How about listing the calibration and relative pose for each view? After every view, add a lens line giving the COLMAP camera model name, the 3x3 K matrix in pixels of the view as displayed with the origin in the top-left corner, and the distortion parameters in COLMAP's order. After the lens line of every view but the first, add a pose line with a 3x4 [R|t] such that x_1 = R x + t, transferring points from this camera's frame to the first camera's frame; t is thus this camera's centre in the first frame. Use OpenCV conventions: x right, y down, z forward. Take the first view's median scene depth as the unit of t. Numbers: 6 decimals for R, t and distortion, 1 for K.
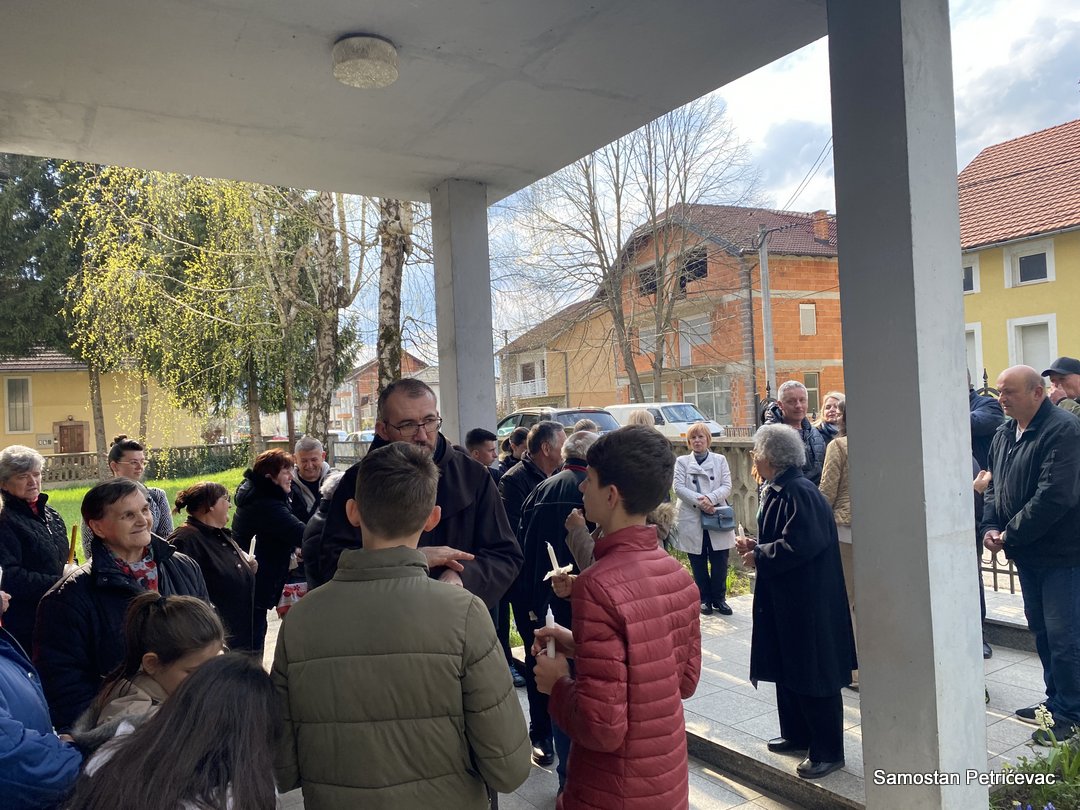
lens RADIAL K [[825.3, 0, 542.5], [0, 825.3, 411.9], [0, 0, 1]] dist [0.056616, -0.068668]
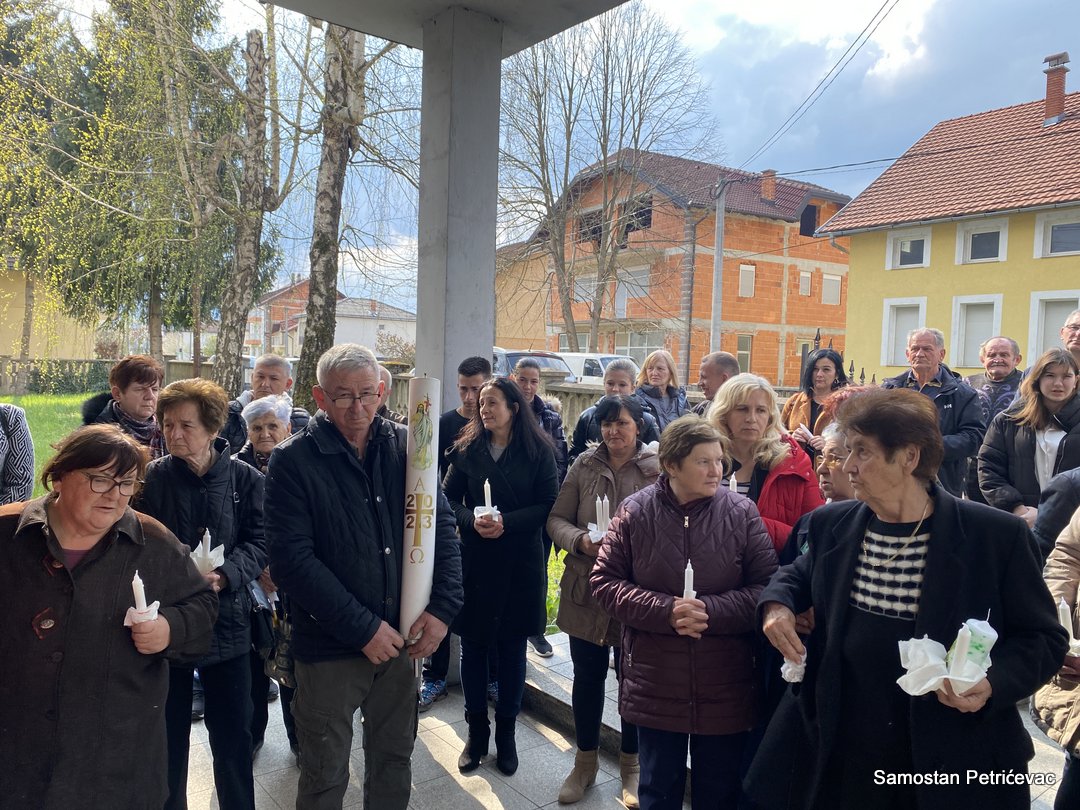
lens RADIAL K [[825.3, 0, 538.1], [0, 825.3, 401.9], [0, 0, 1]] dist [0.056616, -0.068668]
pose [[0.992254, 0.073723, 0.099986, -0.020355], [-0.078859, 0.995709, 0.048419, 0.004641], [-0.095987, -0.055928, 0.993810, 0.059941]]
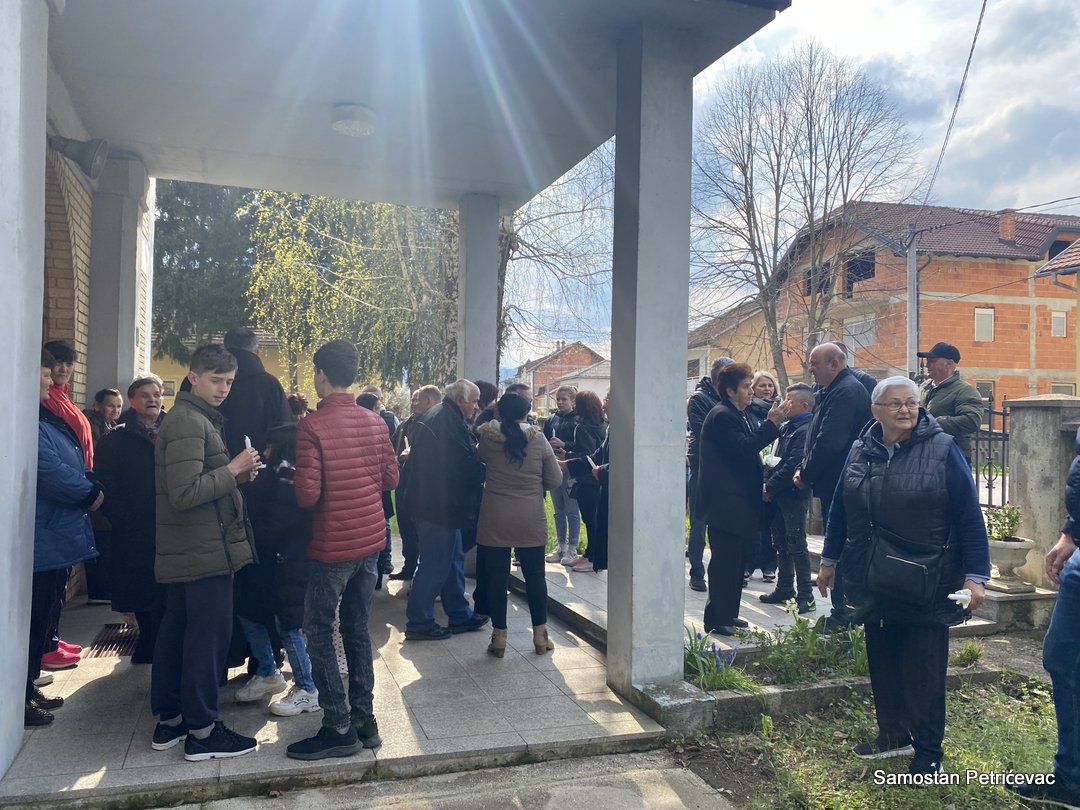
lens RADIAL K [[825.3, 0, 535.2], [0, 825.3, 406.1], [0, 0, 1]] dist [0.056616, -0.068668]
pose [[0.971328, 0.056847, -0.230846, 0.072029], [-0.057603, 0.998334, 0.003473, 0.009884], [0.230659, 0.009924, 0.972984, -0.055827]]
